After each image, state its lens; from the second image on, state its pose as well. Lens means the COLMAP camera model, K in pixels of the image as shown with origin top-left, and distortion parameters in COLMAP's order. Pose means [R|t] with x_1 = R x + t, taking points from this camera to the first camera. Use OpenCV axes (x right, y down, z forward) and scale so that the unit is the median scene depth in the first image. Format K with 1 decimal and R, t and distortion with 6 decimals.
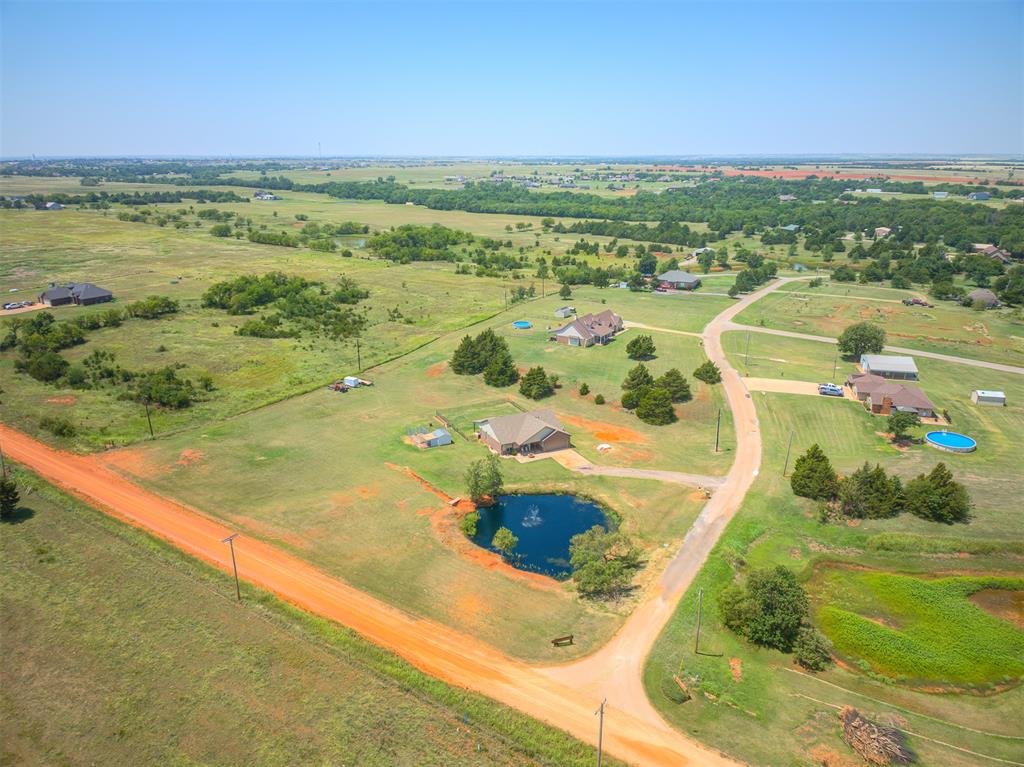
lens RADIAL K [[697.5, 0, 508.3], [0, 697.5, 383.5], [0, 0, 1]] dist [0.032582, -0.019081]
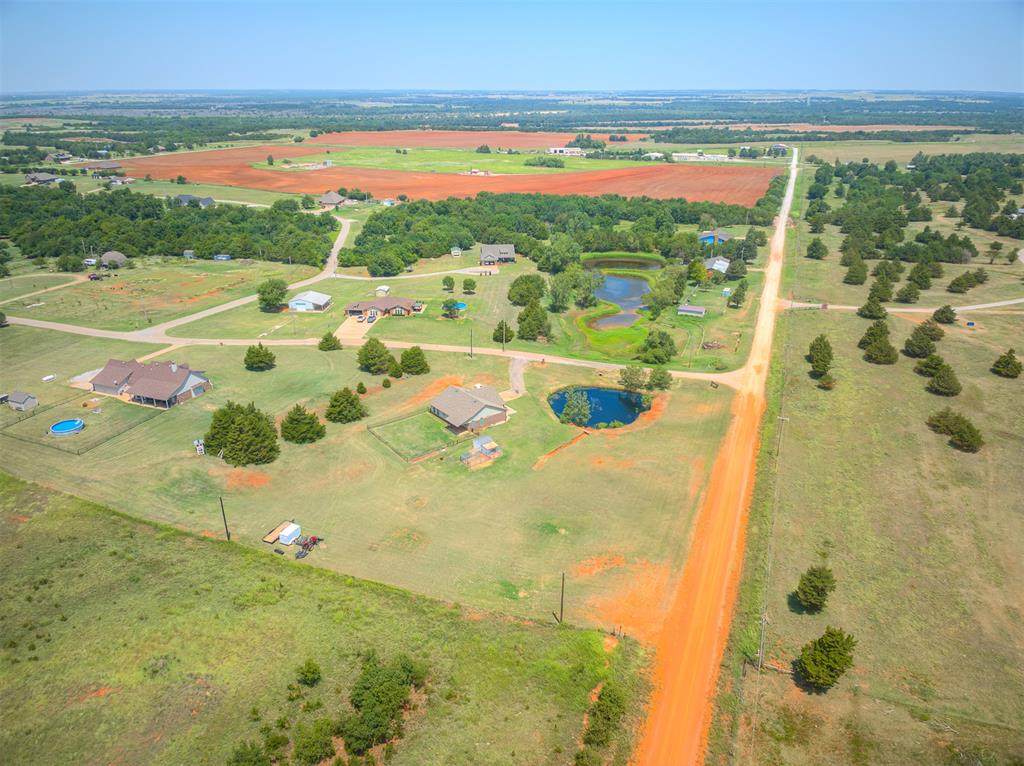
lens RADIAL K [[697.5, 0, 507.1], [0, 697.5, 381.7], [0, 0, 1]] dist [0.032582, -0.019081]
pose [[-0.178488, -0.379388, 0.907858, -1.017045], [0.307140, 0.855088, 0.417720, -0.429503], [-0.934777, 0.353397, -0.036098, 0.966191]]
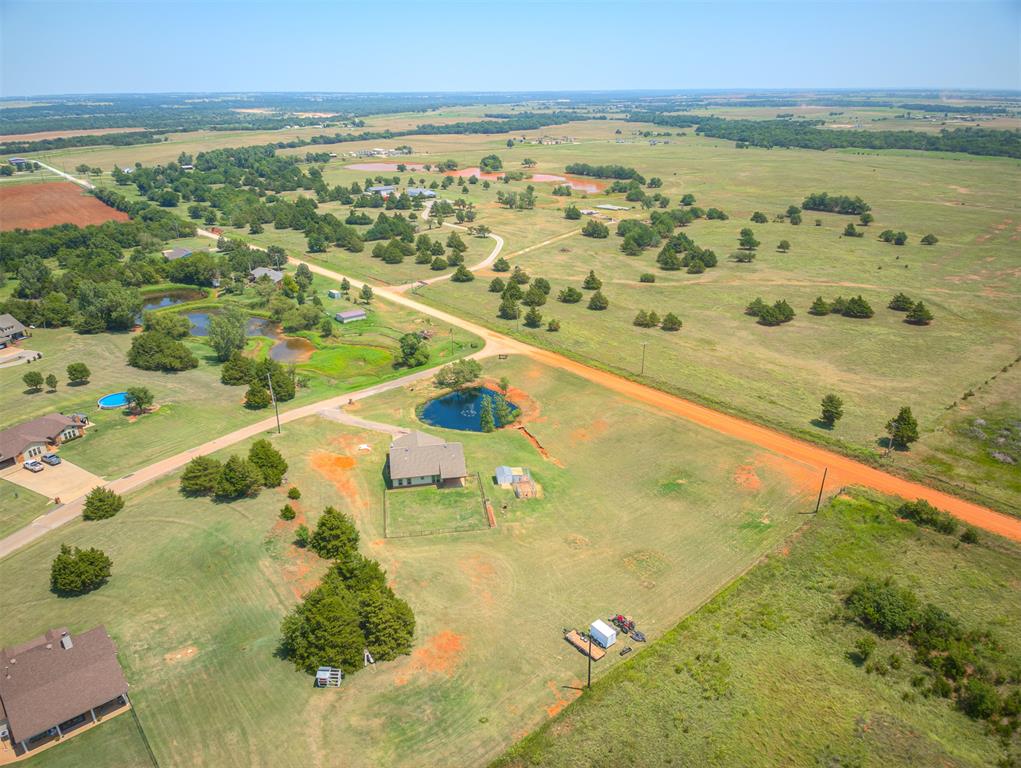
lens RADIAL K [[695.5, 0, 511.0], [0, 695.5, 383.6], [0, 0, 1]] dist [0.032582, -0.019081]
pose [[-0.954074, -0.113097, 0.277402, -0.358045], [0.096758, 0.760028, 0.642647, -0.640942], [-0.283514, 0.639973, -0.714180, 1.600447]]
